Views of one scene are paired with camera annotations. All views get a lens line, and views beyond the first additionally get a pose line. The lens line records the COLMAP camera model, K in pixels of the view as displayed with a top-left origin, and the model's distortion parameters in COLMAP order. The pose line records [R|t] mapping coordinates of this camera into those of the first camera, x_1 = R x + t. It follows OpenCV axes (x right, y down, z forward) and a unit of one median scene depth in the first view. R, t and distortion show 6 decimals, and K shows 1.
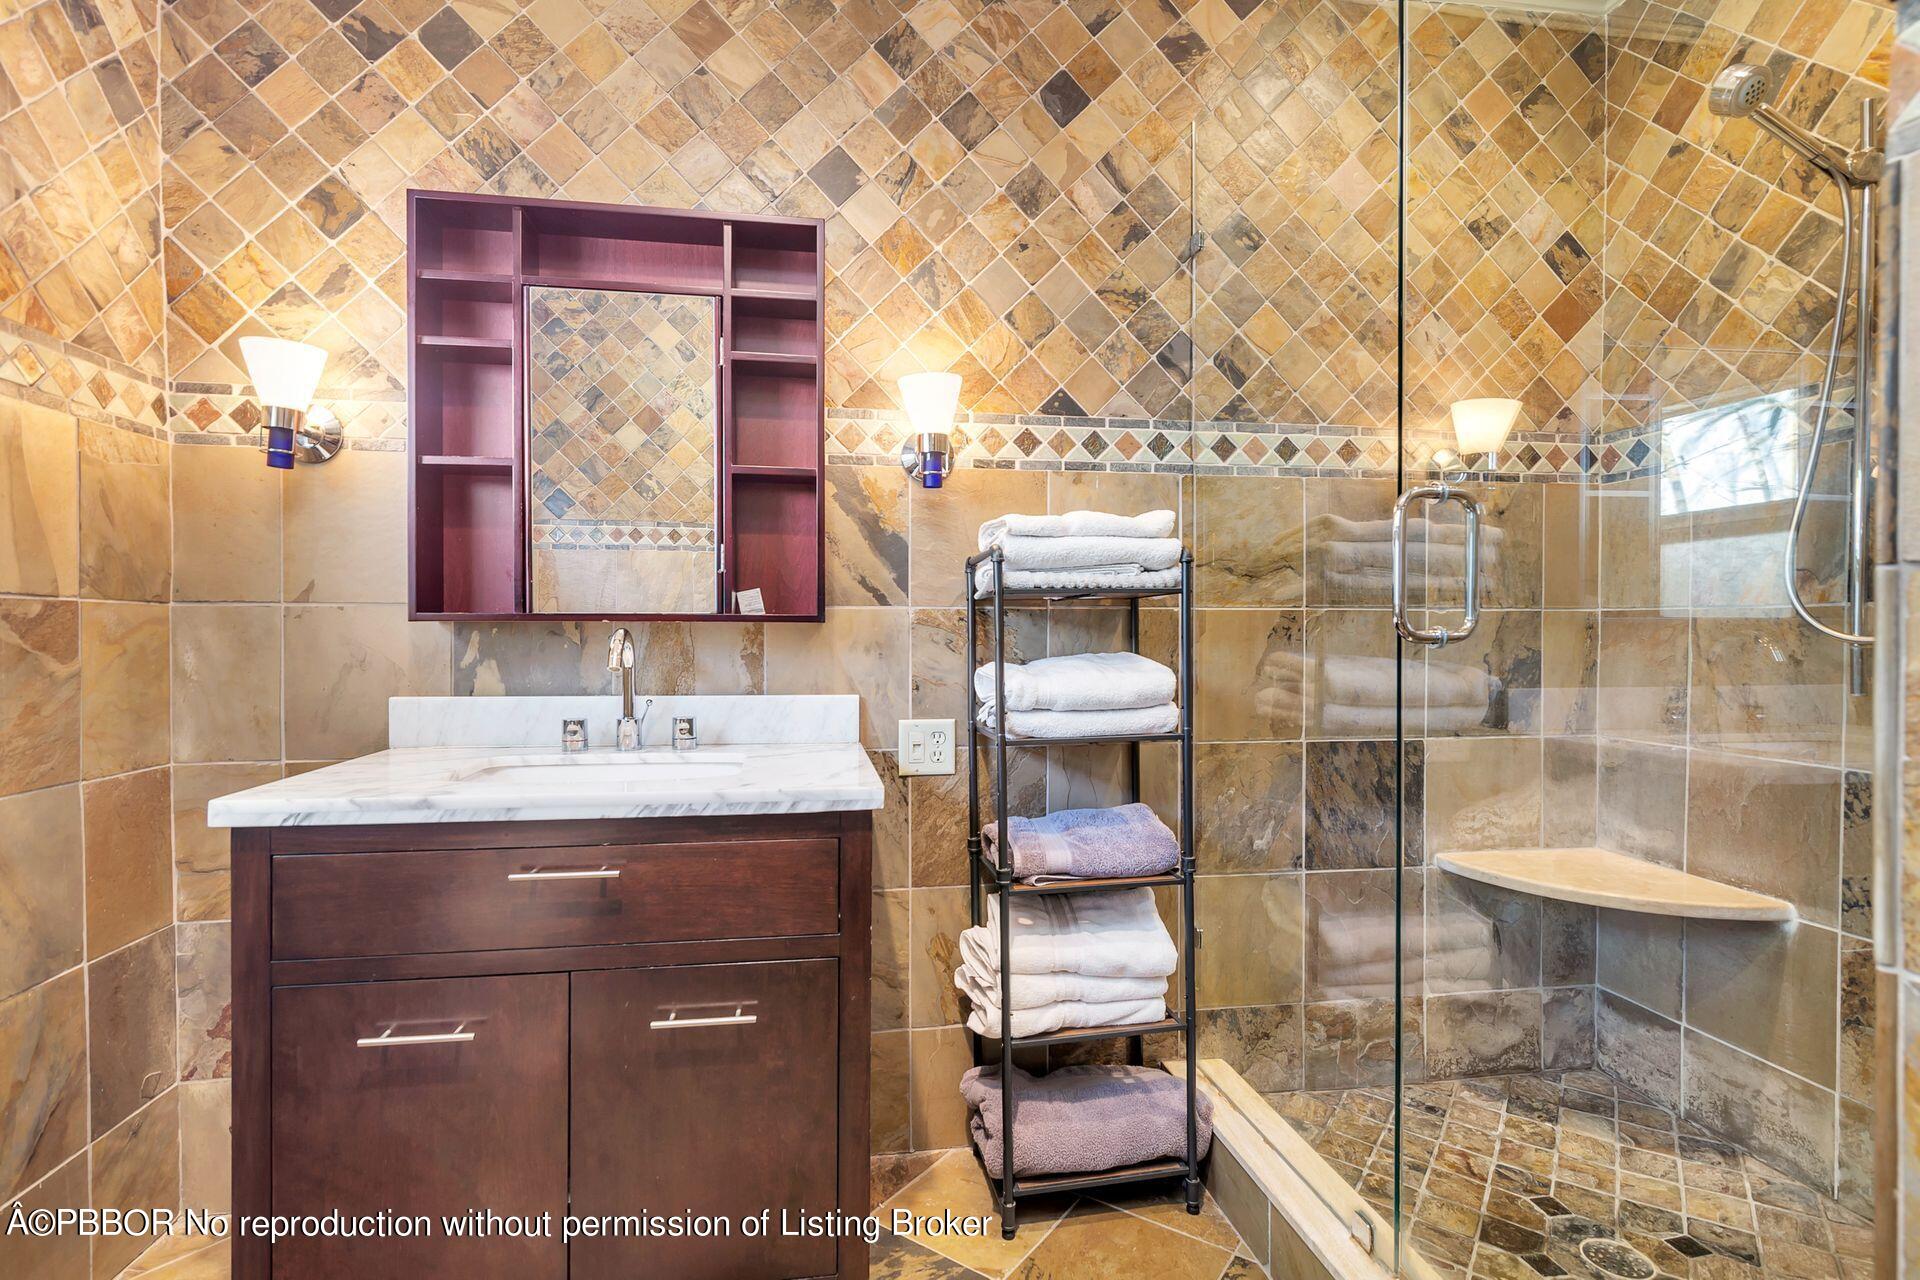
lens RADIAL K [[917.1, 0, 957.1], [0, 917.1, 641.5], [0, 0, 1]] dist [-0.001227, -0.000356]
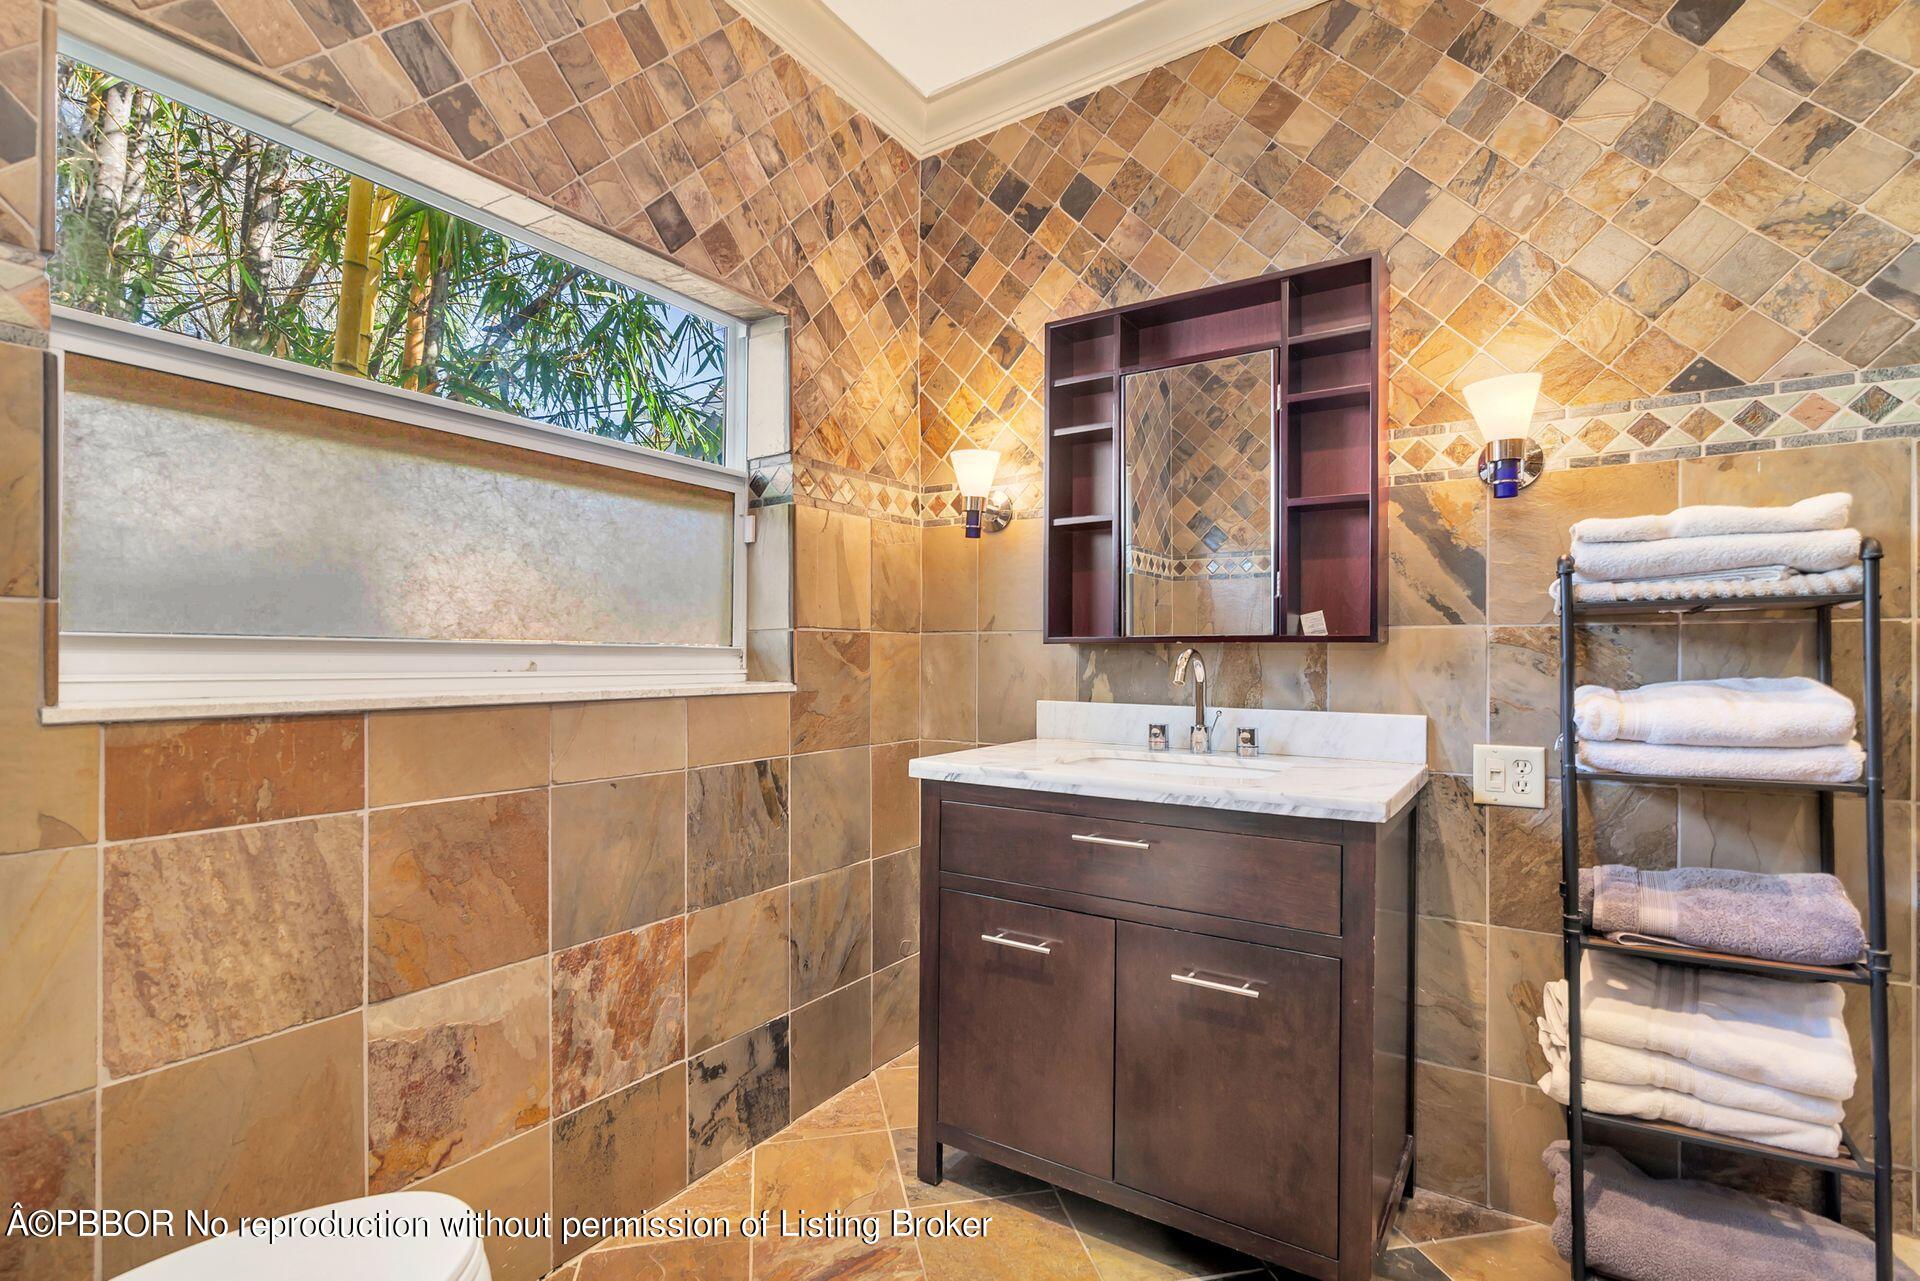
lens RADIAL K [[879.6, 0, 958.1], [0, 879.6, 647.8], [0, 0, 1]] dist [-0.002600, -0.000654]
pose [[0.742915, -0.003978, -0.669374, 0.156136], [-0.007564, 0.999869, -0.014338, 0.002974], [0.669343, 0.015715, 0.742787, -0.036766]]
